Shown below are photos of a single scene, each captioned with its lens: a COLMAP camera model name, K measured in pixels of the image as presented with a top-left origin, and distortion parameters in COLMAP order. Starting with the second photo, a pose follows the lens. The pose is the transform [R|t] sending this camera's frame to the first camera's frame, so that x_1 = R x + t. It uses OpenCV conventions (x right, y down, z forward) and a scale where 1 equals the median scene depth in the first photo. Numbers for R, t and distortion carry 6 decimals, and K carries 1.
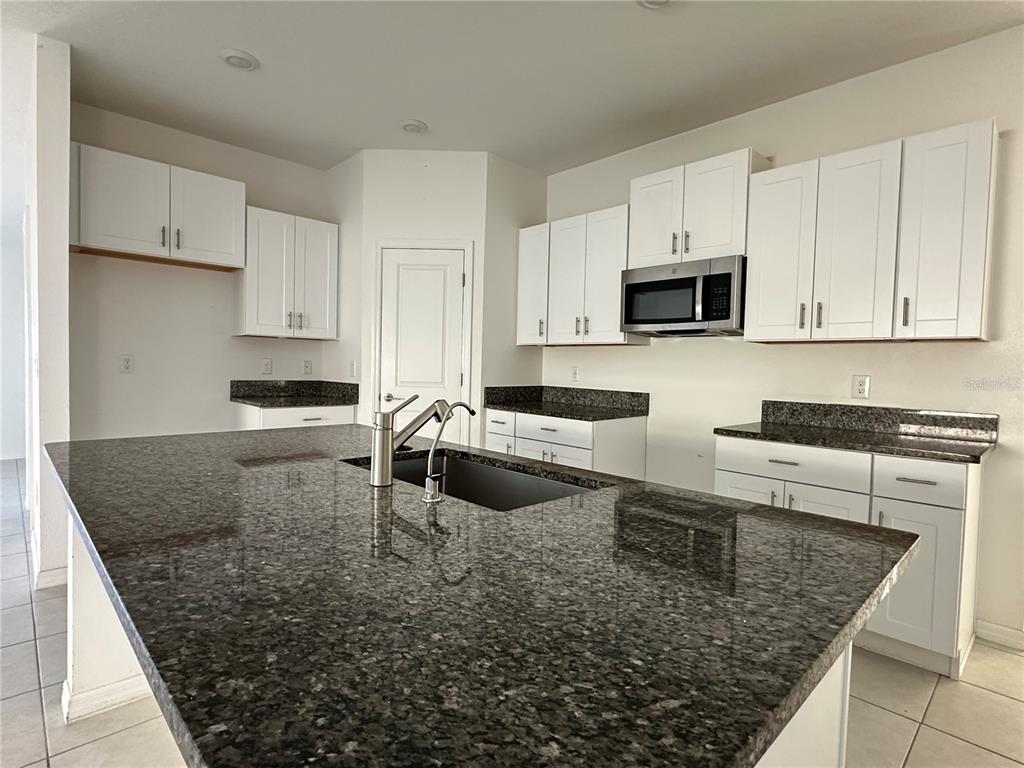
lens RADIAL K [[531.2, 0, 512.0], [0, 531.2, 384.0], [0, 0, 1]] dist [-0.002464, -0.001066]
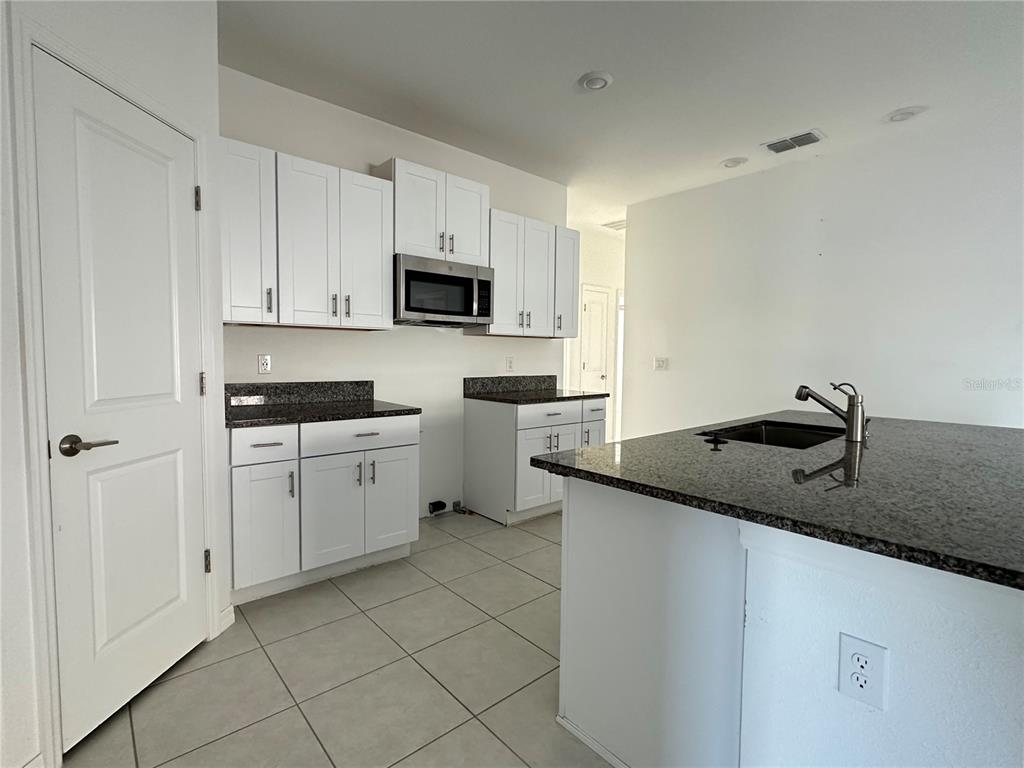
lens RADIAL K [[479.0, 0, 512.0], [0, 479.0, 384.0], [0, 0, 1]] dist [-0.001732, 0.000032]
pose [[0.047454, -0.084366, 0.995304, -0.704961], [0.026756, 0.996177, 0.083165, -0.049861], [-0.998515, 0.022684, 0.049530, 0.816244]]
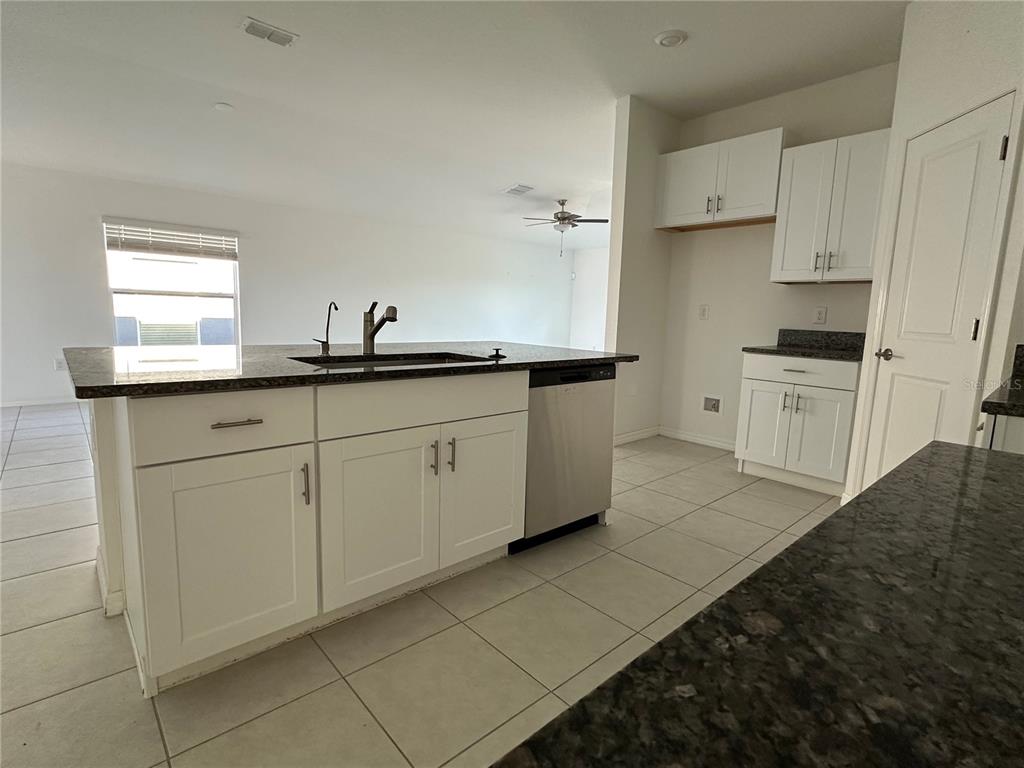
lens RADIAL K [[530.8, 0, 512.0], [0, 530.8, 384.0], [0, 0, 1]] dist [0.029251, -0.000279]
pose [[-0.057208, 0.108507, -0.992448, 0.655581], [-0.073470, 0.990923, 0.112576, 0.025393], [0.995655, 0.079356, -0.048717, 0.663045]]
